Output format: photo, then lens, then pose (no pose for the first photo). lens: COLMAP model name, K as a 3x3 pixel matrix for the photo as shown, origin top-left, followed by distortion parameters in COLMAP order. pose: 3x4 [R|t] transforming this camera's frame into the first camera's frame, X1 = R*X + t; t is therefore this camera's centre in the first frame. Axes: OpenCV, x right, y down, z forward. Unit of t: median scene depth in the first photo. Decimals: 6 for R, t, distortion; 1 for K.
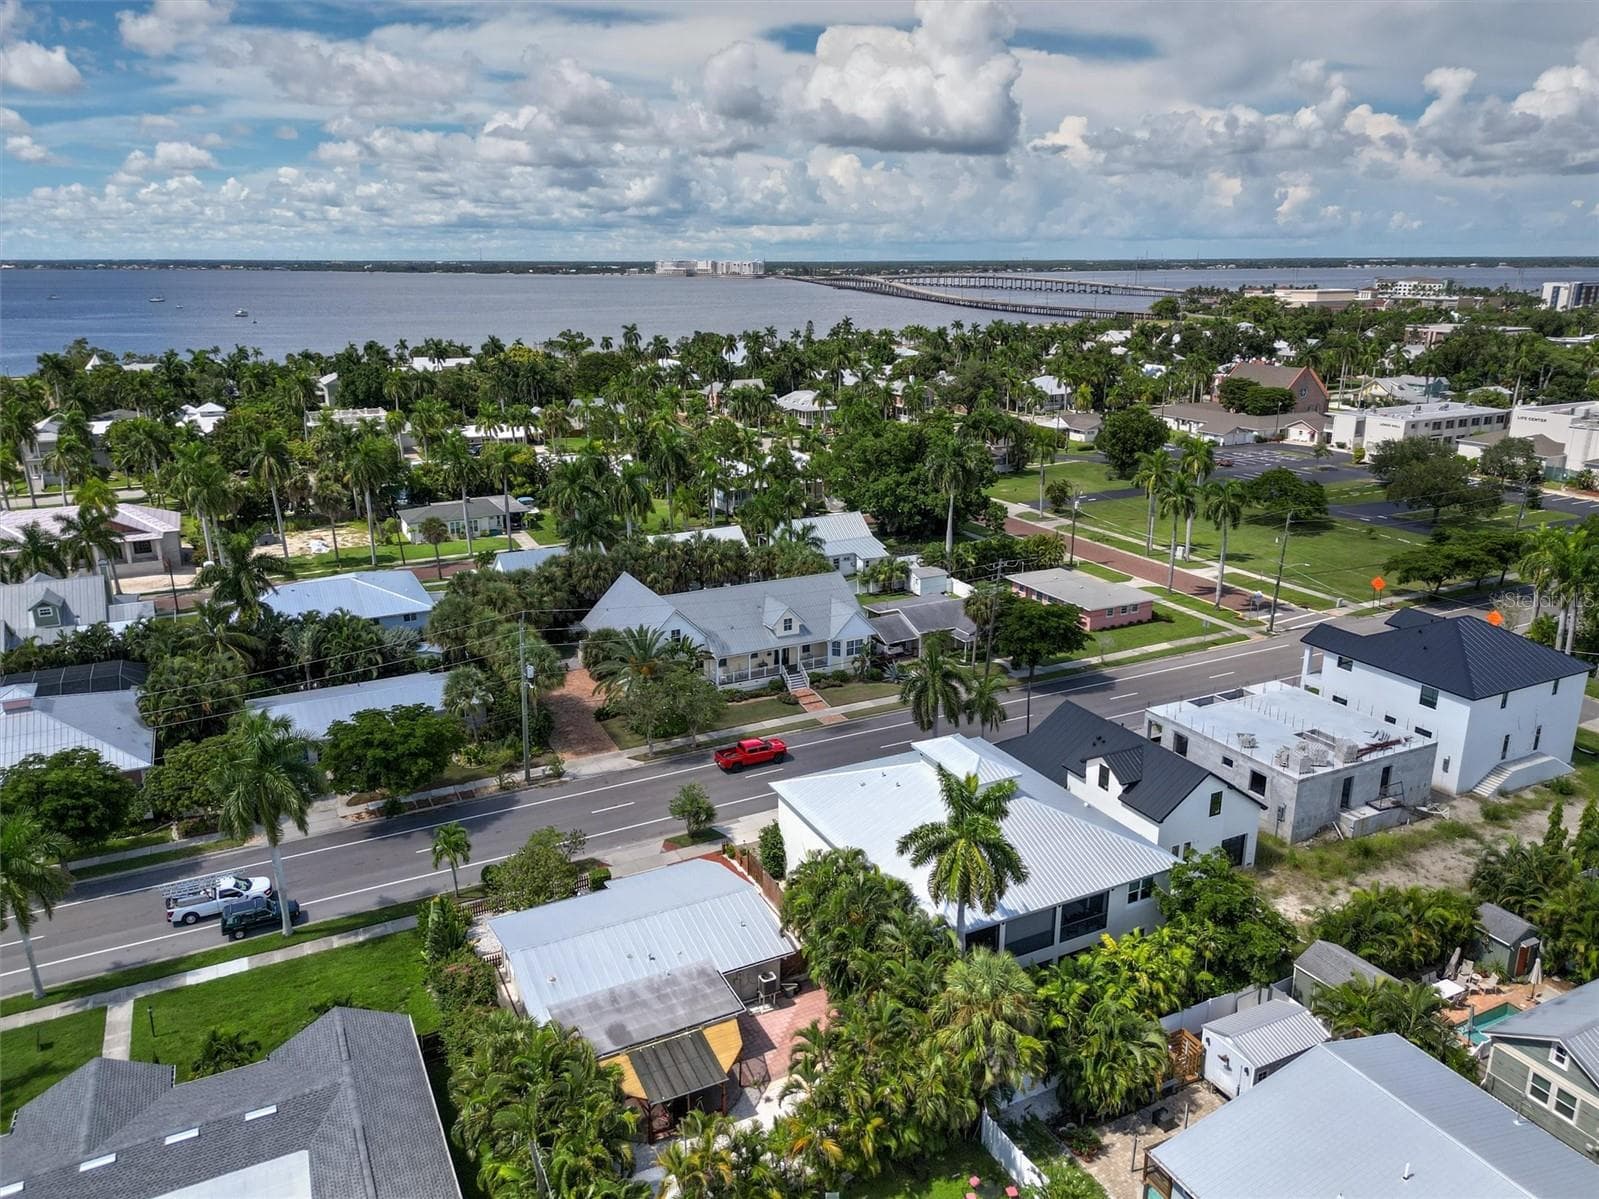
lens RADIAL K [[1126.2, 0, 796.6], [0, 1126.2, 603.3], [0, 0, 1]] dist [0.063950, -0.052412]
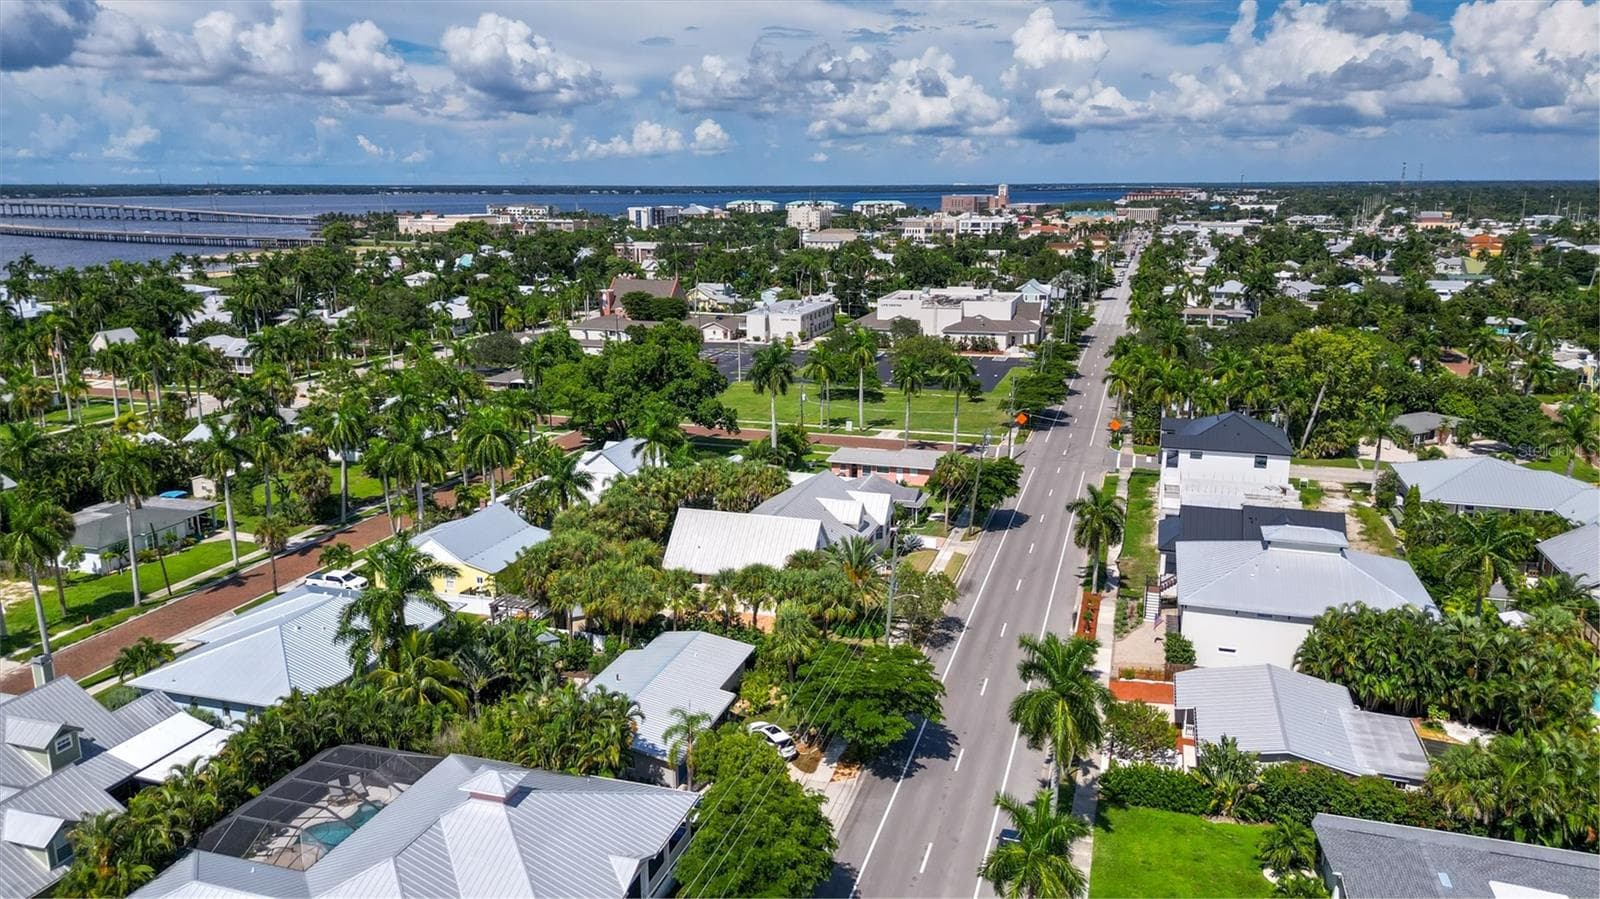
lens RADIAL K [[1119.1, 0, 792.8], [0, 1119.1, 448.5], [0, 0, 1]] dist [0.070934, -0.073038]
pose [[0.702784, -0.164375, 0.692153, -0.801680], [0.208755, 0.977758, 0.020240, -0.084200], [-0.680085, 0.130266, 0.721467, 0.245132]]
